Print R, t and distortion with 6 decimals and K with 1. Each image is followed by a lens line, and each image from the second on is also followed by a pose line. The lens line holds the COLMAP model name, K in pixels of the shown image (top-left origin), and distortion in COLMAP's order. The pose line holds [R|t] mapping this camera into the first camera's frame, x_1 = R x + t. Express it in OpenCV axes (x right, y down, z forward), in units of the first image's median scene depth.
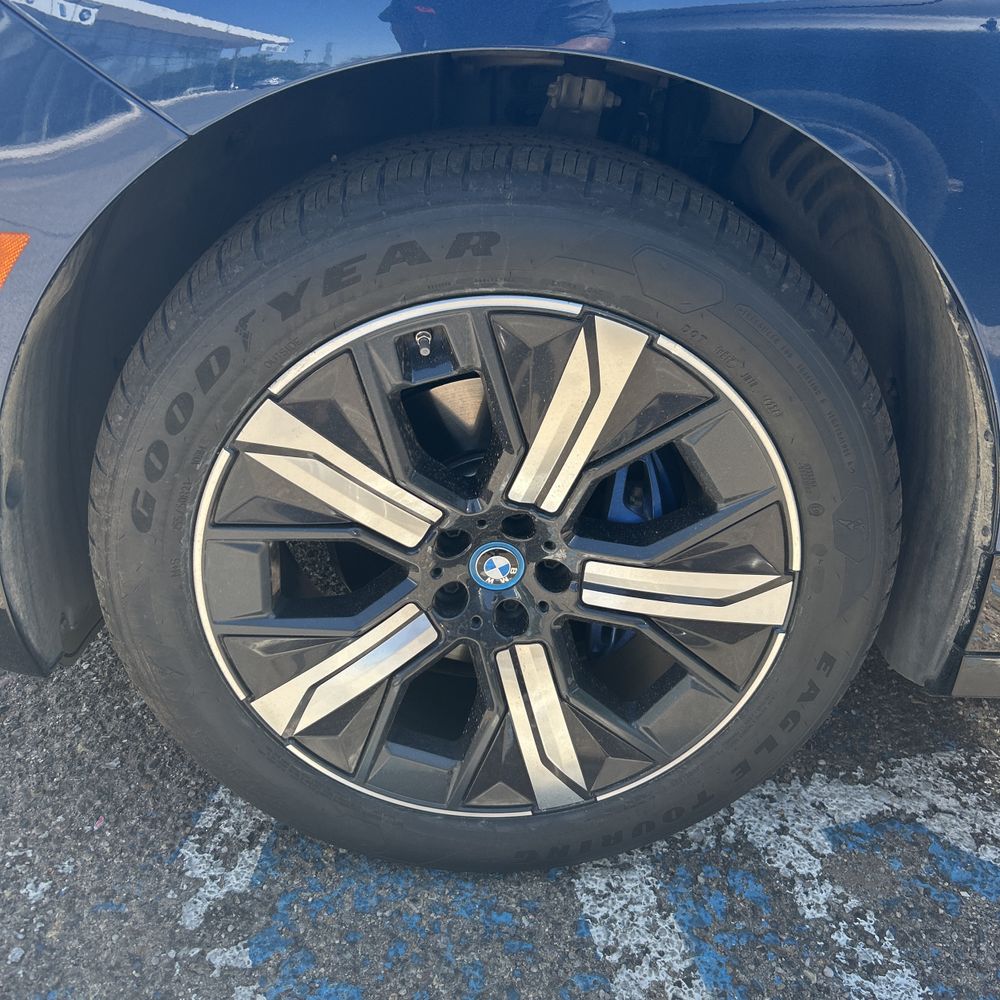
lens RADIAL K [[1021.5, 0, 492.0], [0, 1021.5, 504.3], [0, 0, 1]] dist [0.009531, 0.000000]
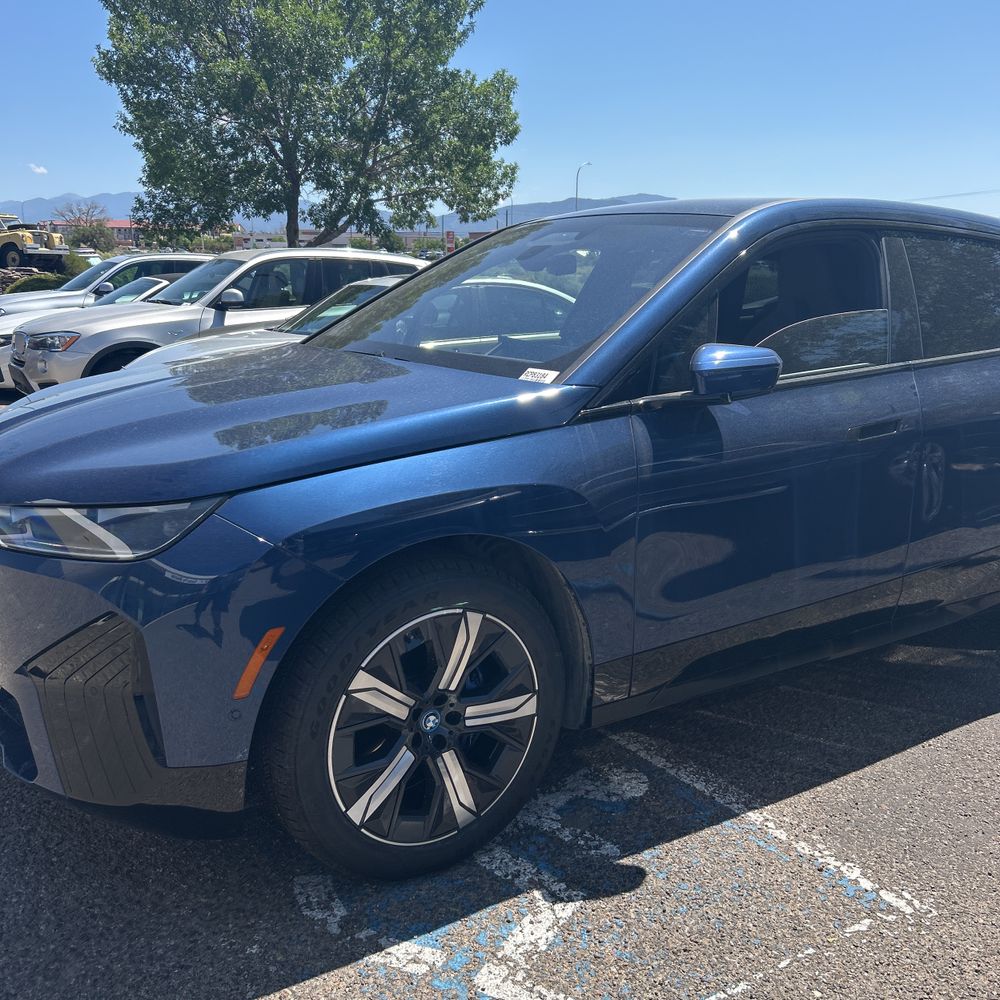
lens RADIAL K [[1021.5, 0, 501.0], [0, 1021.5, 500.4], [0, 0, 1]] dist [0.009531, 0.000000]
pose [[0.831725, -0.145889, 0.535677, -1.066103], [0.269496, 0.949650, -0.159804, -0.002372], [-0.485392, 0.277276, 0.829164, -1.208065]]
